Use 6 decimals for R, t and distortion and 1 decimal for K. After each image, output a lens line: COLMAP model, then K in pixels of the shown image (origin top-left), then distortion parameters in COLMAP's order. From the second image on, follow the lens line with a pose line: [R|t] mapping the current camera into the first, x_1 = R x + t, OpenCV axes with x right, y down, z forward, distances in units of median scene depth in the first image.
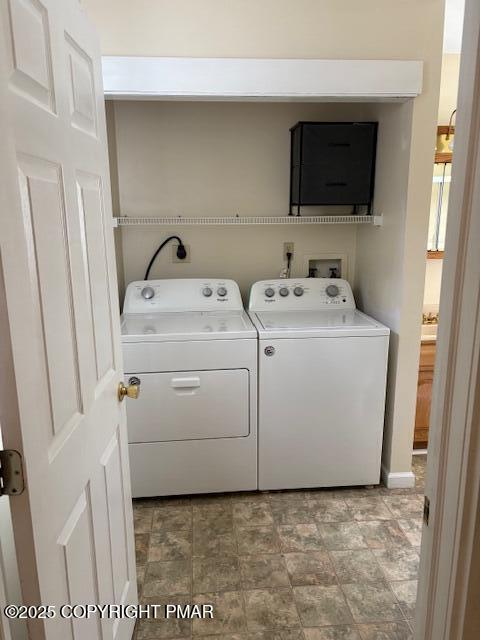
lens RADIAL K [[481.8, 0, 235.5], [0, 481.8, 320.9], [0, 0, 1]] dist [0.055258, -0.056424]
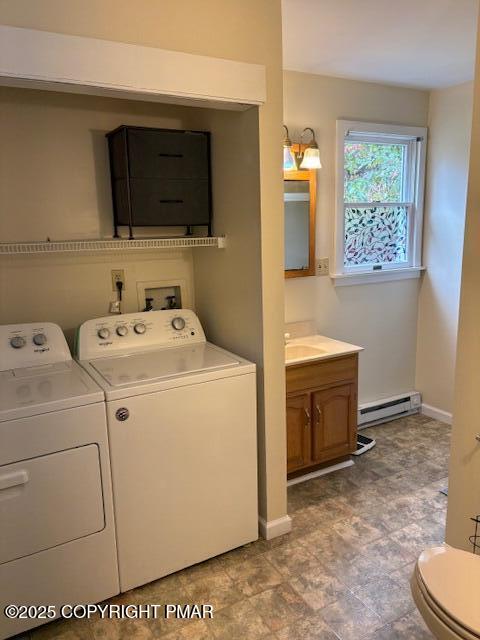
lens RADIAL K [[481.8, 0, 243.4], [0, 481.8, 321.8], [0, 0, 1]] dist [0.055258, -0.056424]
pose [[0.908385, -0.096332, 0.406887, -0.049125], [0.108892, 0.994023, -0.007764, -0.051517], [-0.403707, 0.051359, 0.913446, 0.182284]]
